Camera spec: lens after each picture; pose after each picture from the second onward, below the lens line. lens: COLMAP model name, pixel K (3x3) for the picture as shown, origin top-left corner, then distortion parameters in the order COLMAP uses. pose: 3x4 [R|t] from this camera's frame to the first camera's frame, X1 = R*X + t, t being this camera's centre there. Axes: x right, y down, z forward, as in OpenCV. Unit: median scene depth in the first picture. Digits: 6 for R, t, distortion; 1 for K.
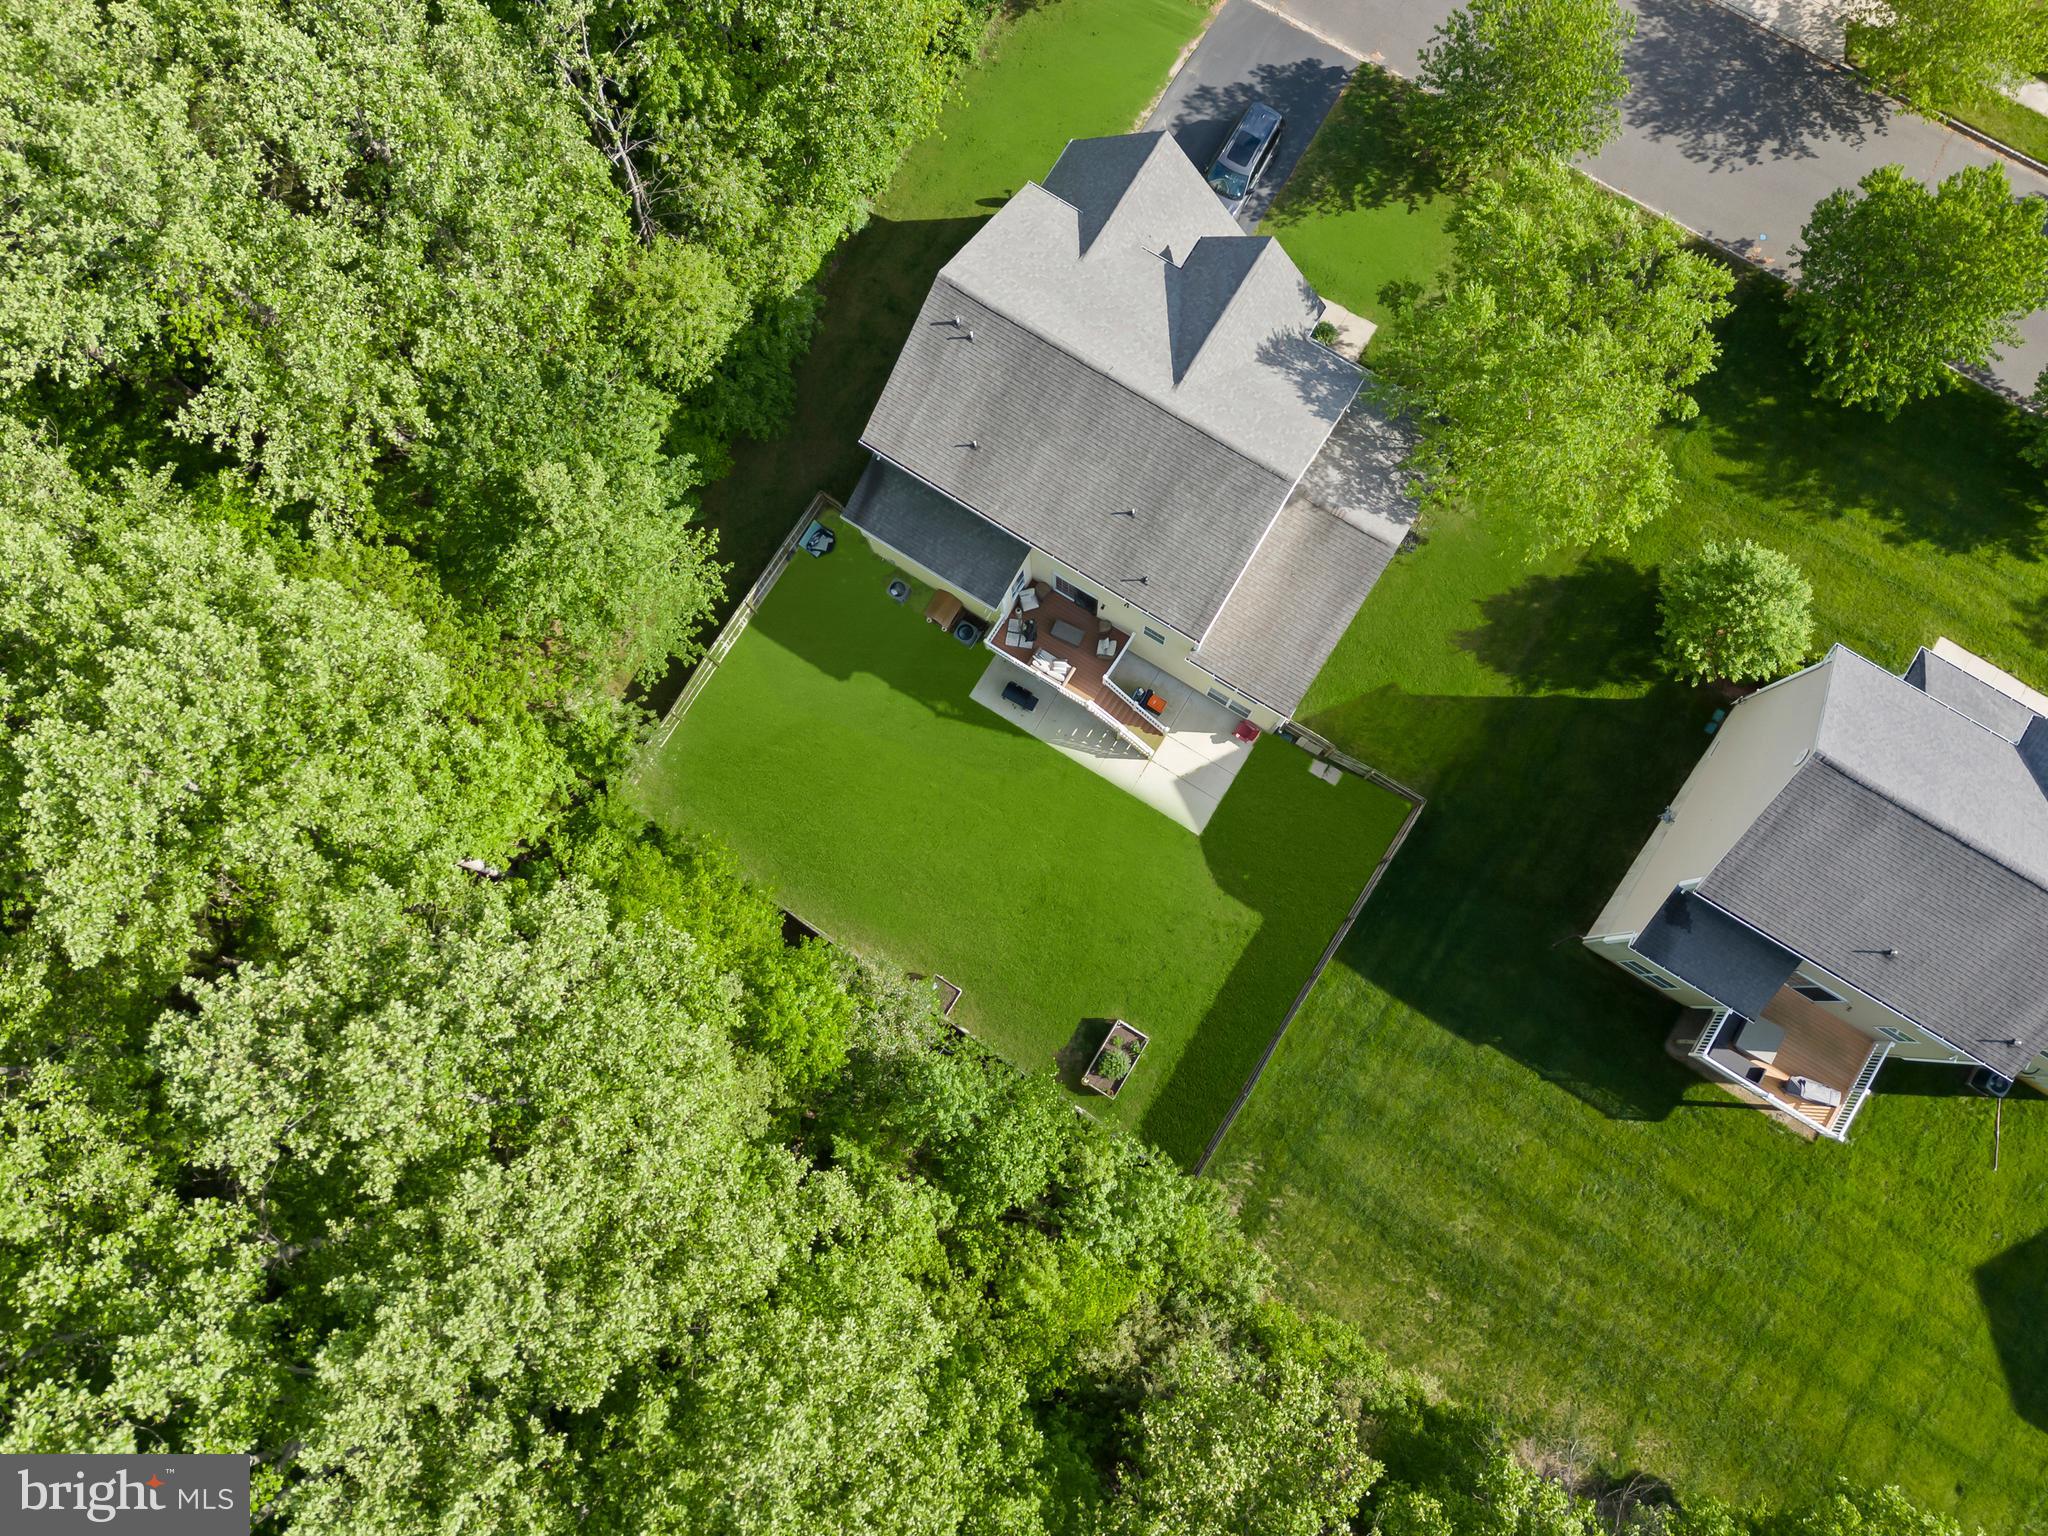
lens RADIAL K [[1490.4, 0, 1039.9], [0, 1490.4, 791.8], [0, 0, 1]] dist [0.046446, -0.048918]
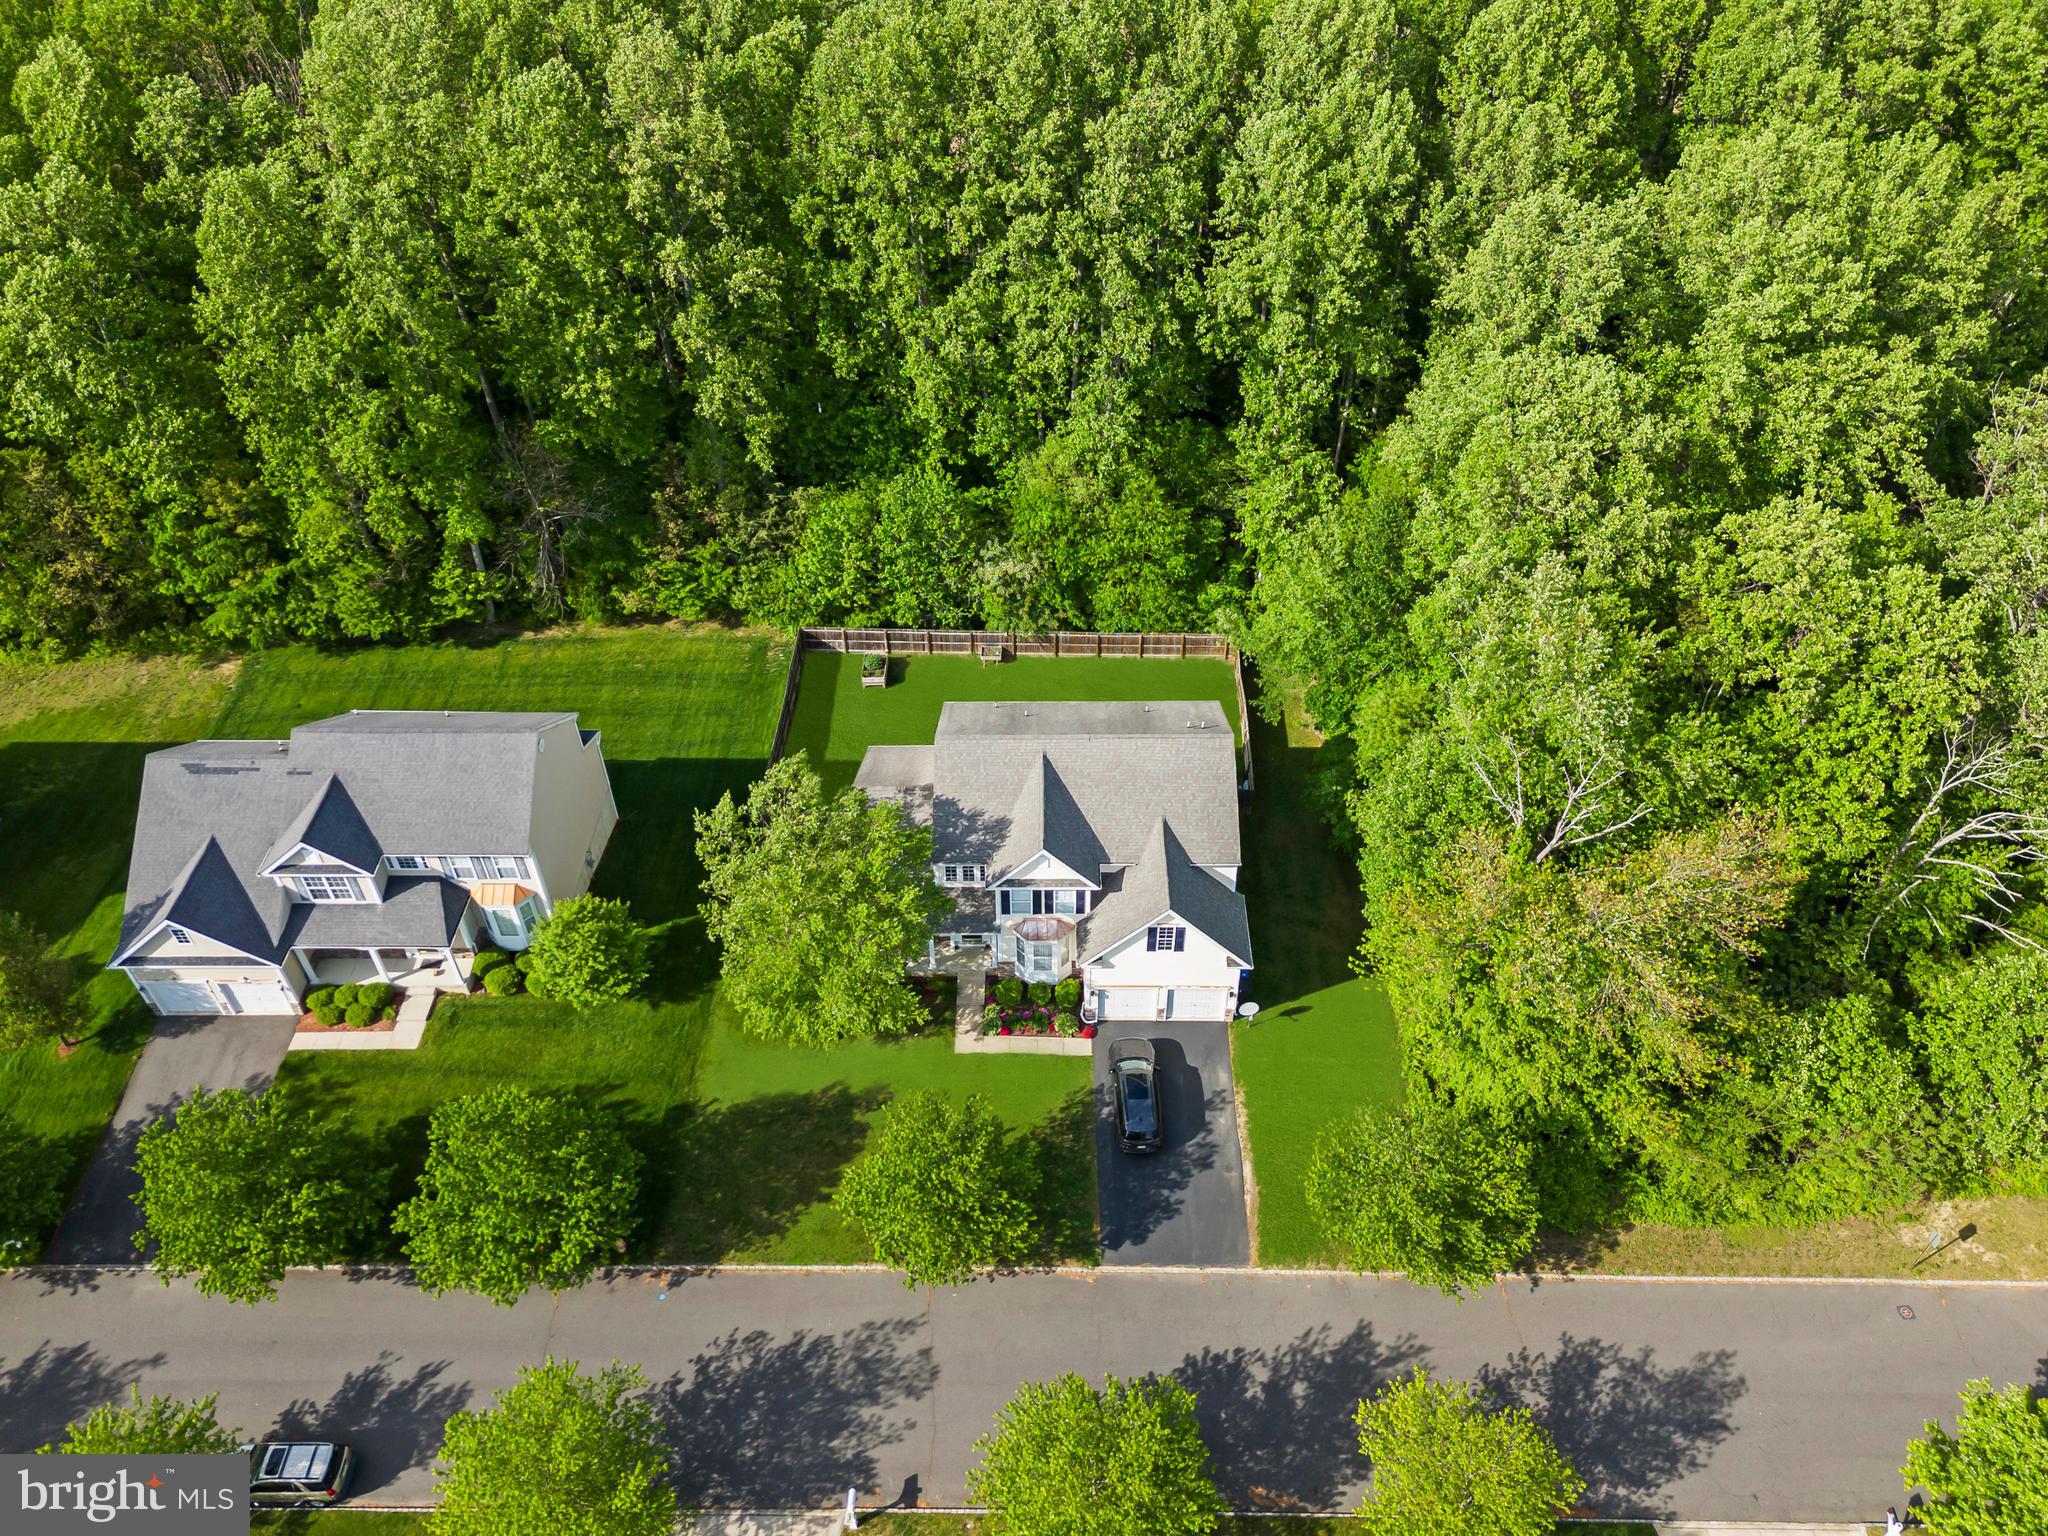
lens RADIAL K [[1490.4, 0, 1039.9], [0, 1490.4, 791.8], [0, 0, 1]] dist [0.046446, -0.048918]
pose [[-0.850356, 0.378562, -0.365494, 0.548285], [-0.516604, -0.468497, 0.716680, -1.146116], [0.100075, 0.798249, 0.593956, 0.181456]]
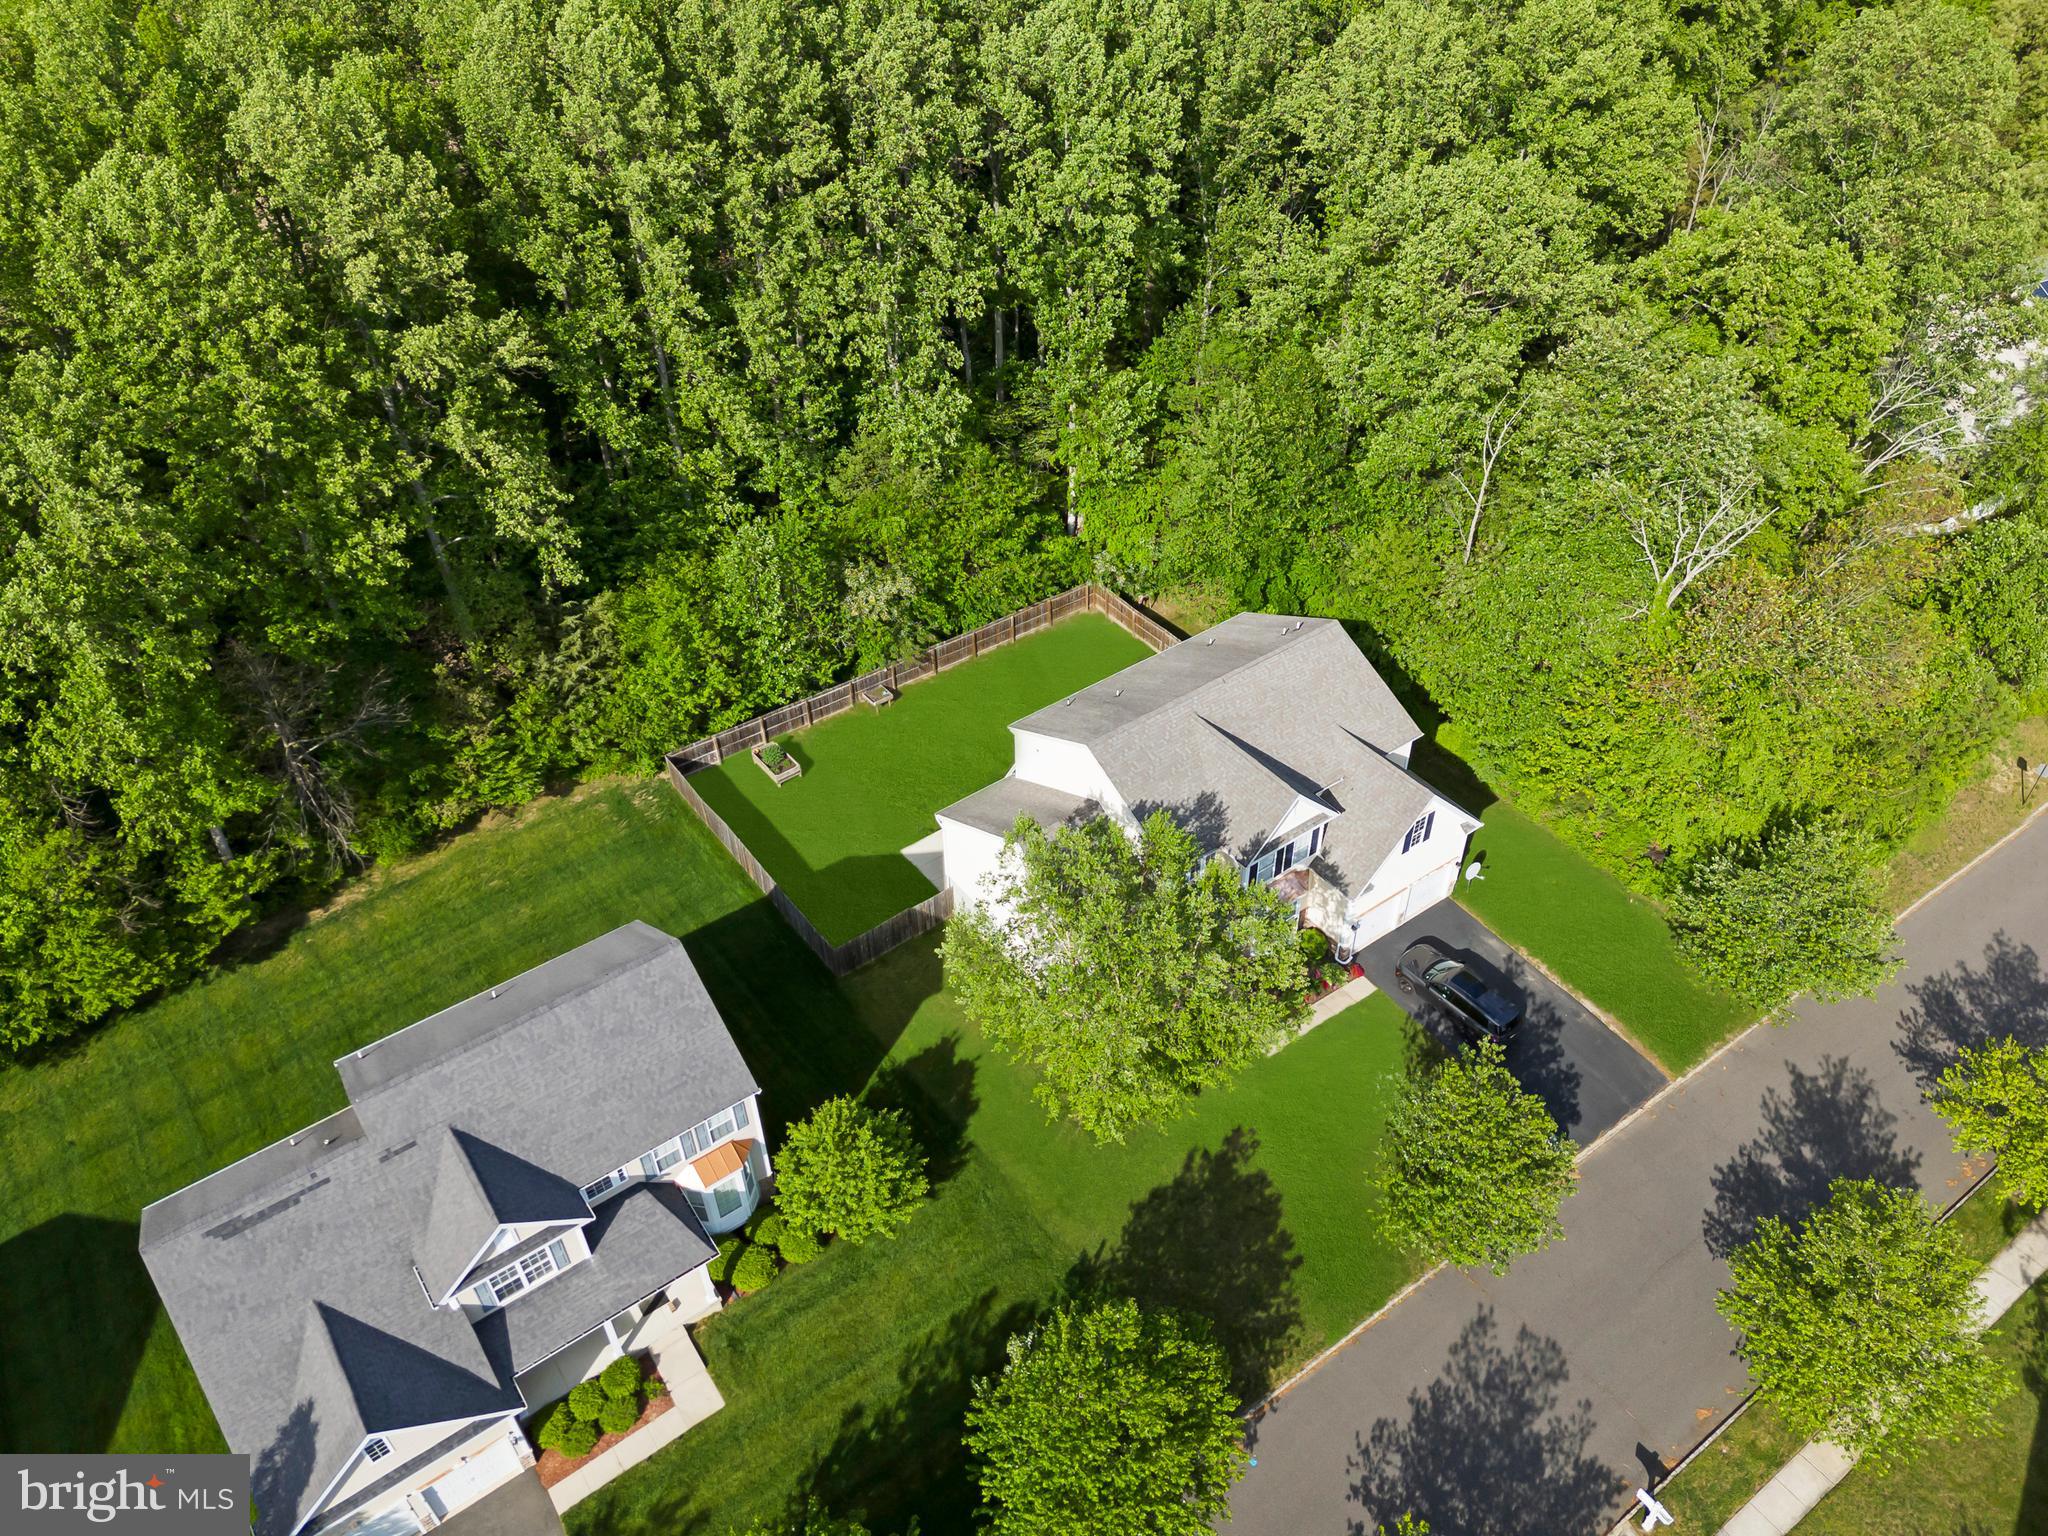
lens RADIAL K [[1490.4, 0, 1039.9], [0, 1490.4, 791.8], [0, 0, 1]] dist [0.046446, -0.048918]
pose [[-0.375222, 0.643554, -0.667119, 0.904455], [-0.911901, -0.127188, 0.390204, -0.580243], [0.166268, 0.754759, 0.634581, 0.210311]]
